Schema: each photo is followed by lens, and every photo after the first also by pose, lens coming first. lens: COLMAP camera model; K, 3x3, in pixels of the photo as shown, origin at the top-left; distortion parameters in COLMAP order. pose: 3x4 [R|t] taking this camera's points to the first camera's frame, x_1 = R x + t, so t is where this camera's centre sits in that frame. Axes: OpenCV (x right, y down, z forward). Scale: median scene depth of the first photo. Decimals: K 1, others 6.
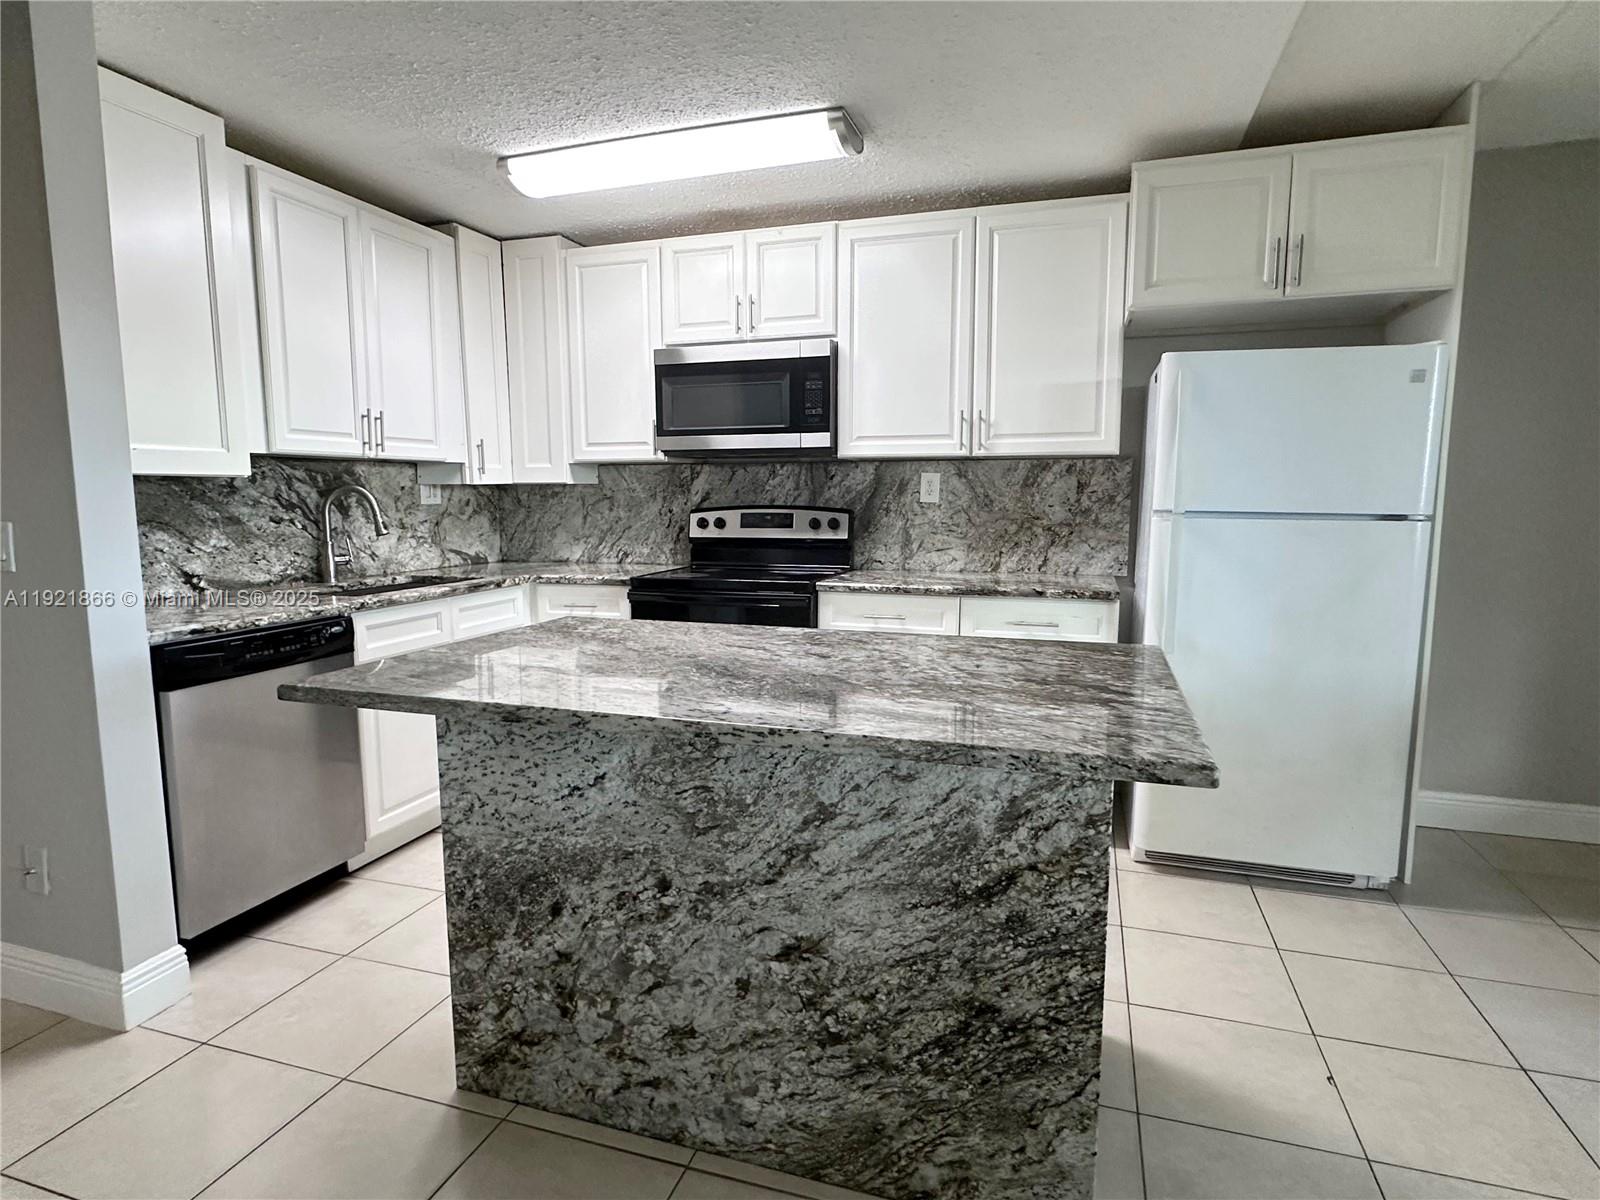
lens RADIAL K [[874.6, 0, 792.5], [0, 874.6, 607.1], [0, 0, 1]] dist [-0.002826, 0.001194]
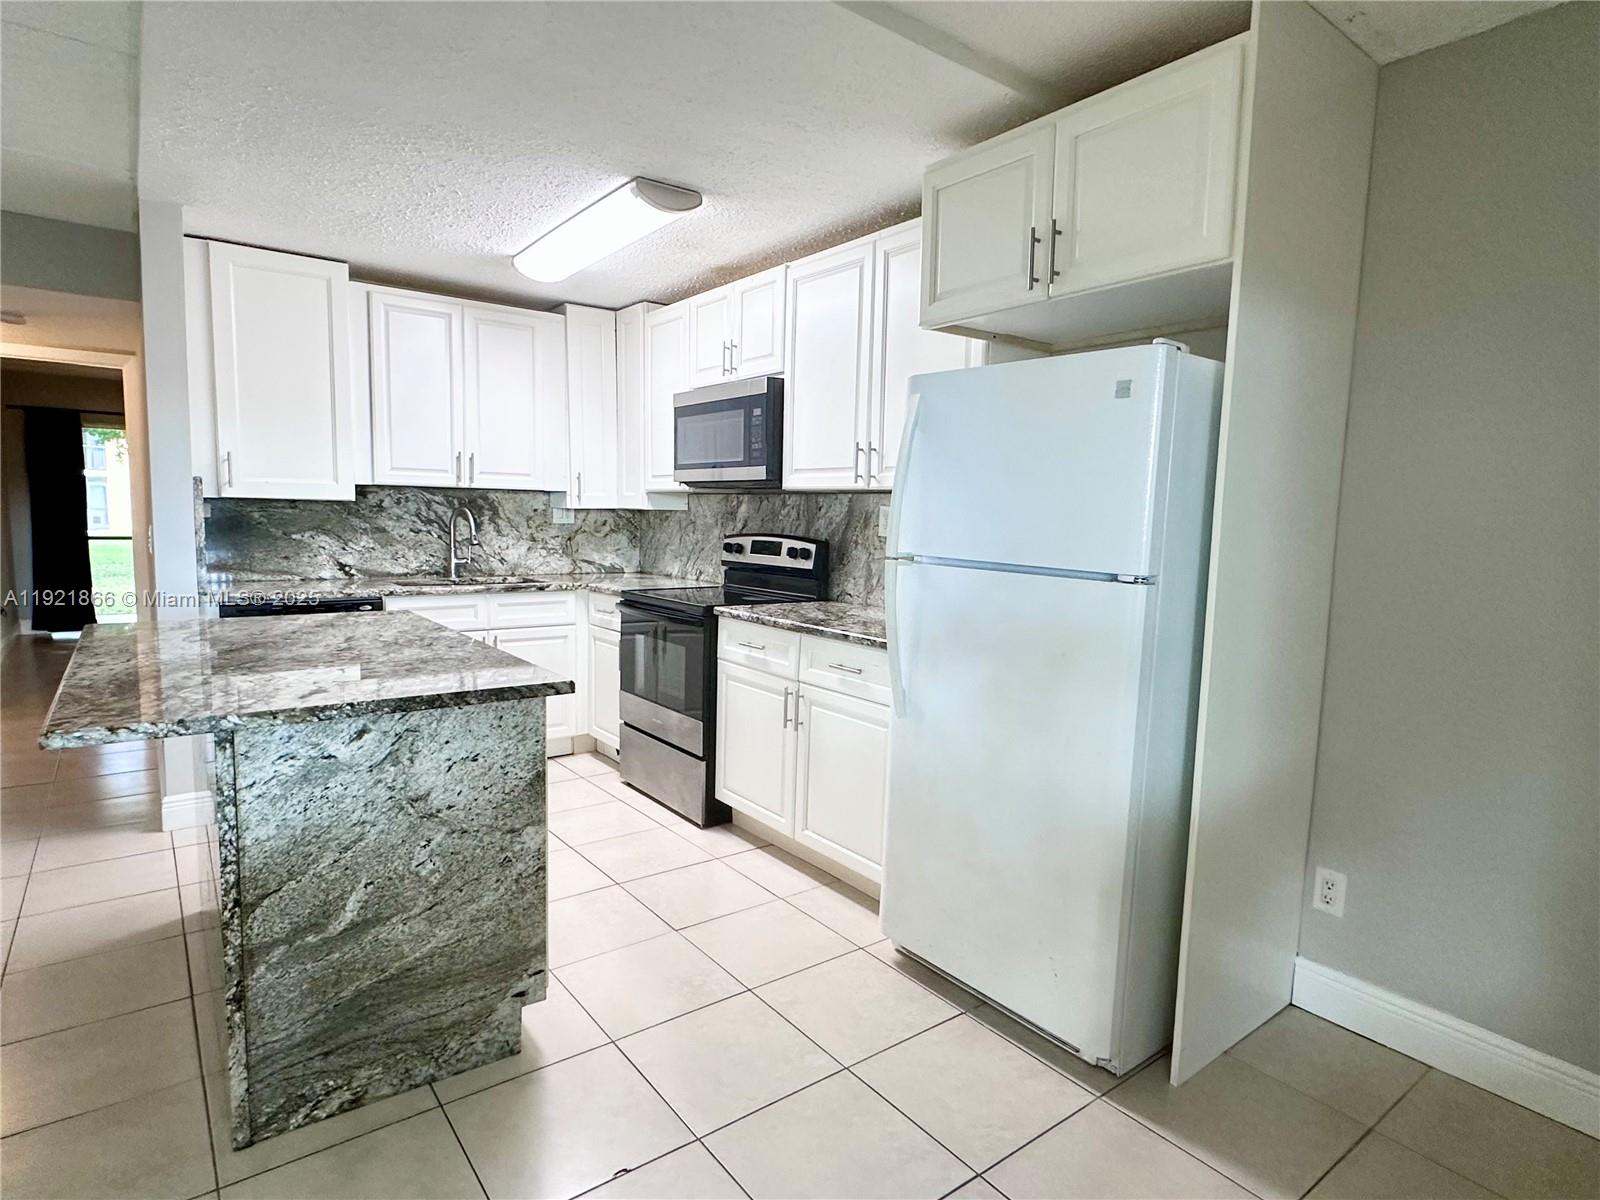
lens RADIAL K [[874.6, 0, 796.1], [0, 874.6, 606.1], [0, 0, 1]] dist [-0.002826, 0.001194]
pose [[0.820699, 0.082831, -0.565325, 0.704651], [-0.098793, 0.995105, 0.002382, -0.040950], [0.562755, 0.053895, 0.824865, 0.178336]]
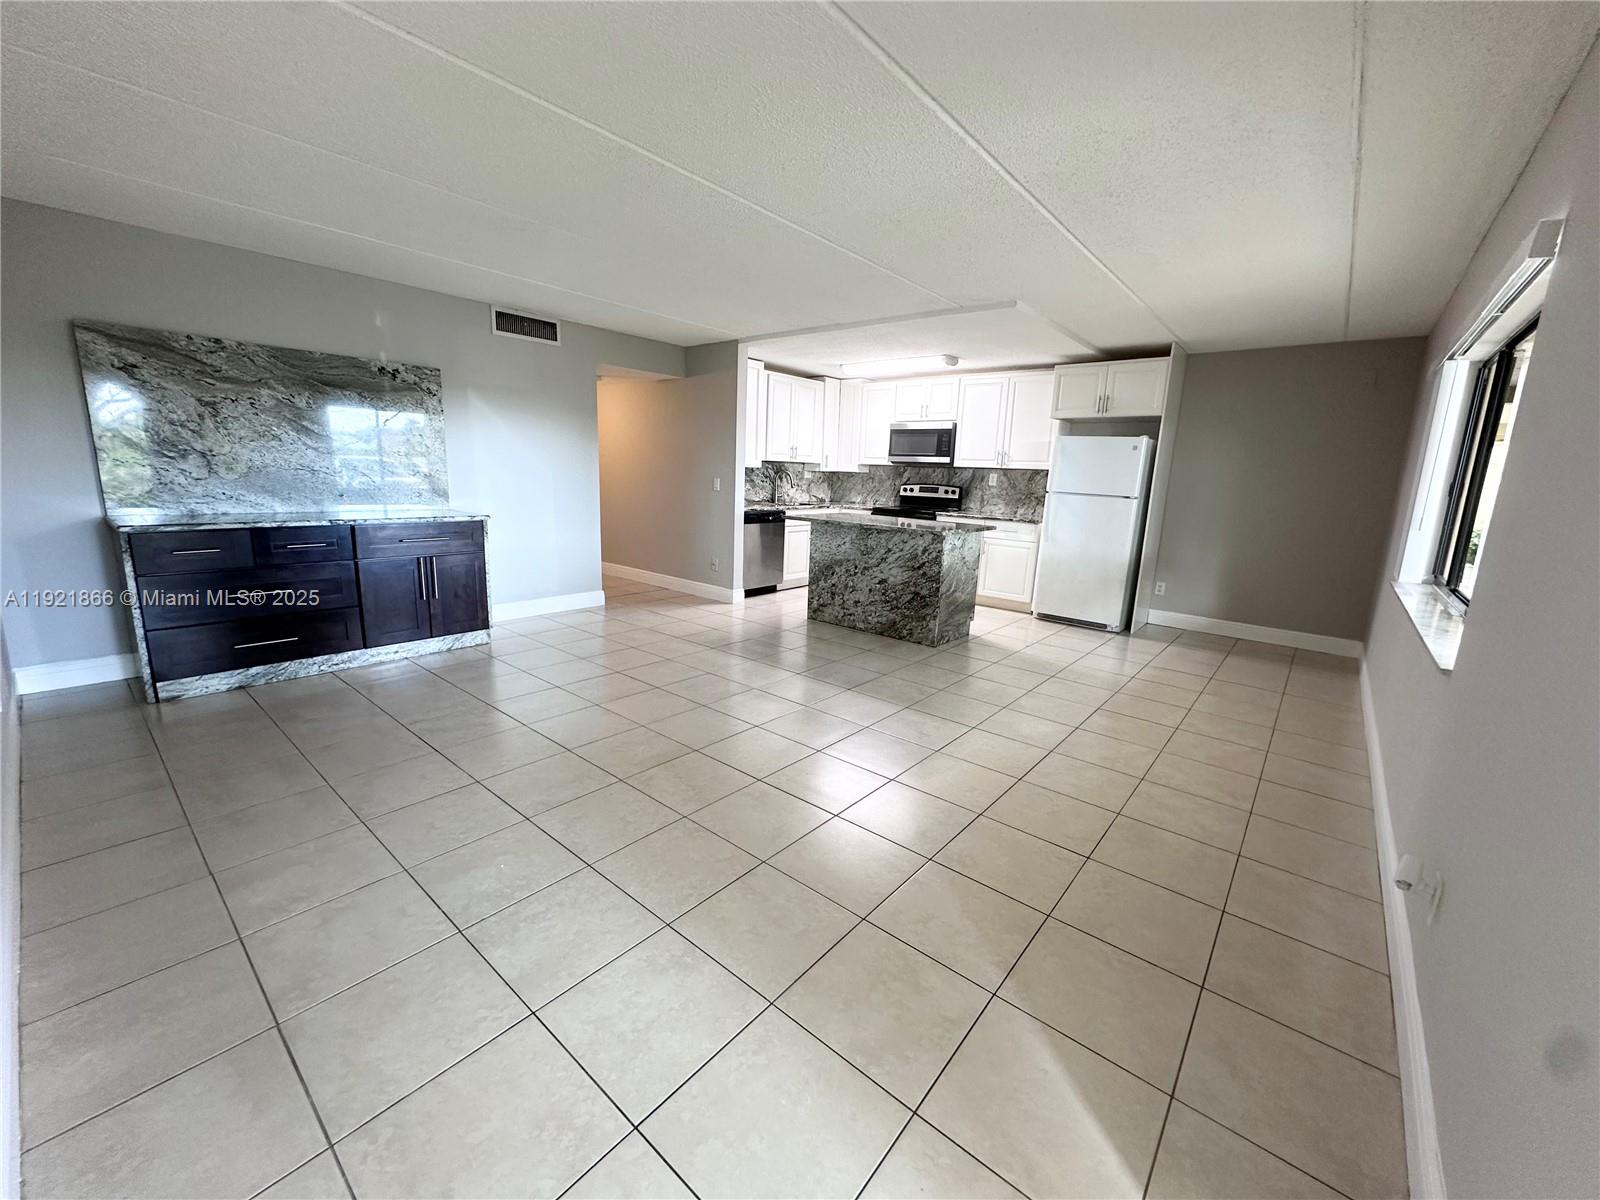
lens RADIAL K [[640.1, 0, 797.6], [0, 640.1, 599.3], [0, 0, 1]] dist [0.001250, -0.000034]
pose [[0.926930, 0.109591, -0.358873, 0.379081], [-0.086052, 0.992995, 0.080972, 0.119477], [0.365233, -0.044174, 0.929868, -1.063353]]
